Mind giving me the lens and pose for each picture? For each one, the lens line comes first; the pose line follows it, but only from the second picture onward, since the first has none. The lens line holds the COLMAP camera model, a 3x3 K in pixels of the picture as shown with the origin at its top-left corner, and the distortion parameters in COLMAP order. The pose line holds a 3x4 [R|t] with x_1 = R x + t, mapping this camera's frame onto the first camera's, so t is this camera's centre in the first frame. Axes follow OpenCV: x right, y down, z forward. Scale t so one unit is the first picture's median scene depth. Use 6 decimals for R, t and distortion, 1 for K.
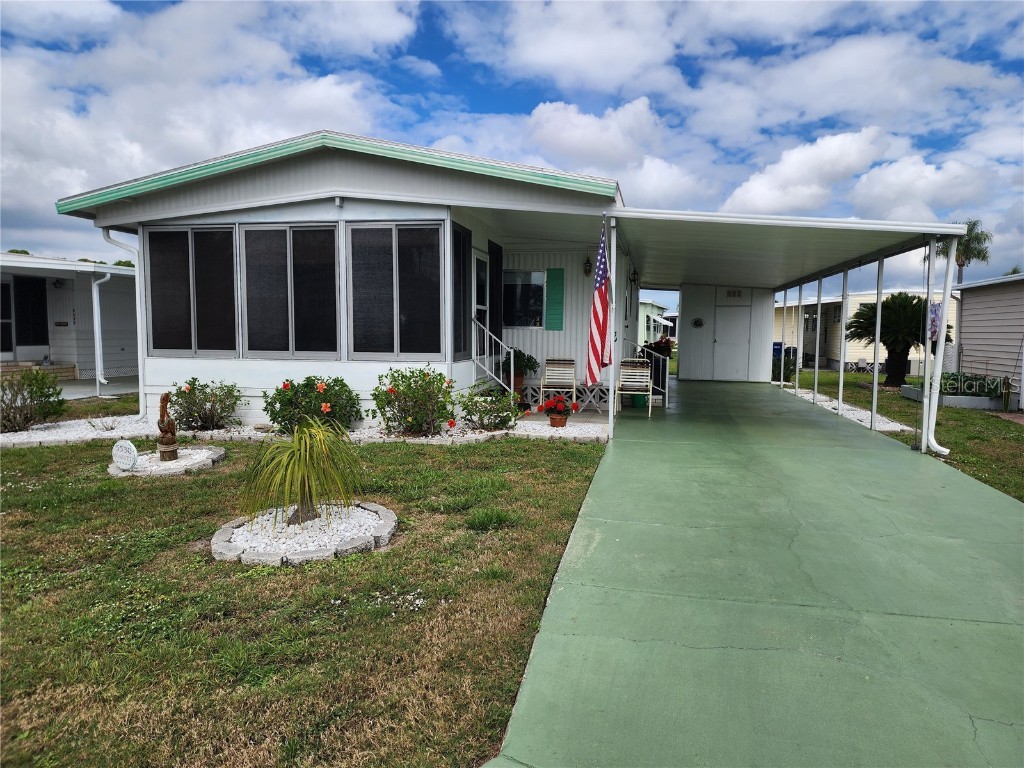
lens RADIAL K [[685.7, 0, 512.0], [0, 685.7, 384.0], [0, 0, 1]] dist [0.083621, -0.075953]
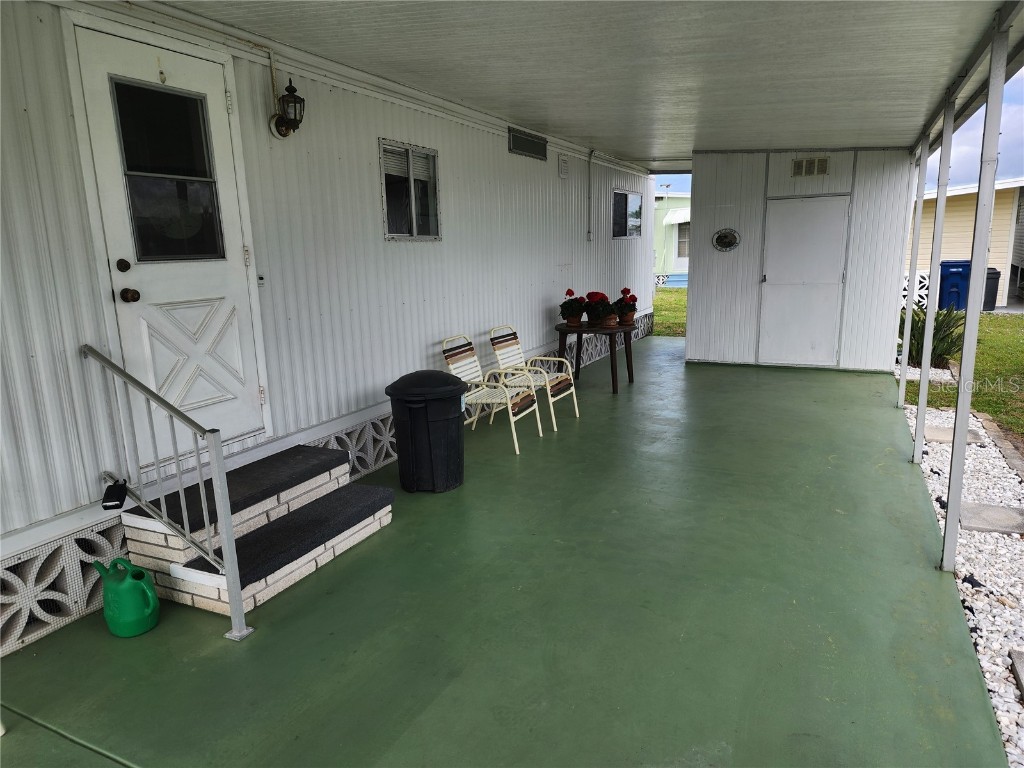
lens RADIAL K [[685.7, 0, 512.0], [0, 685.7, 384.0], [0, 0, 1]] dist [0.083621, -0.075953]
pose [[0.969170, 0.013632, -0.246015, 0.246929], [0.015662, 0.993040, 0.116728, -0.049302], [0.245894, -0.116982, 0.962212, 0.513000]]
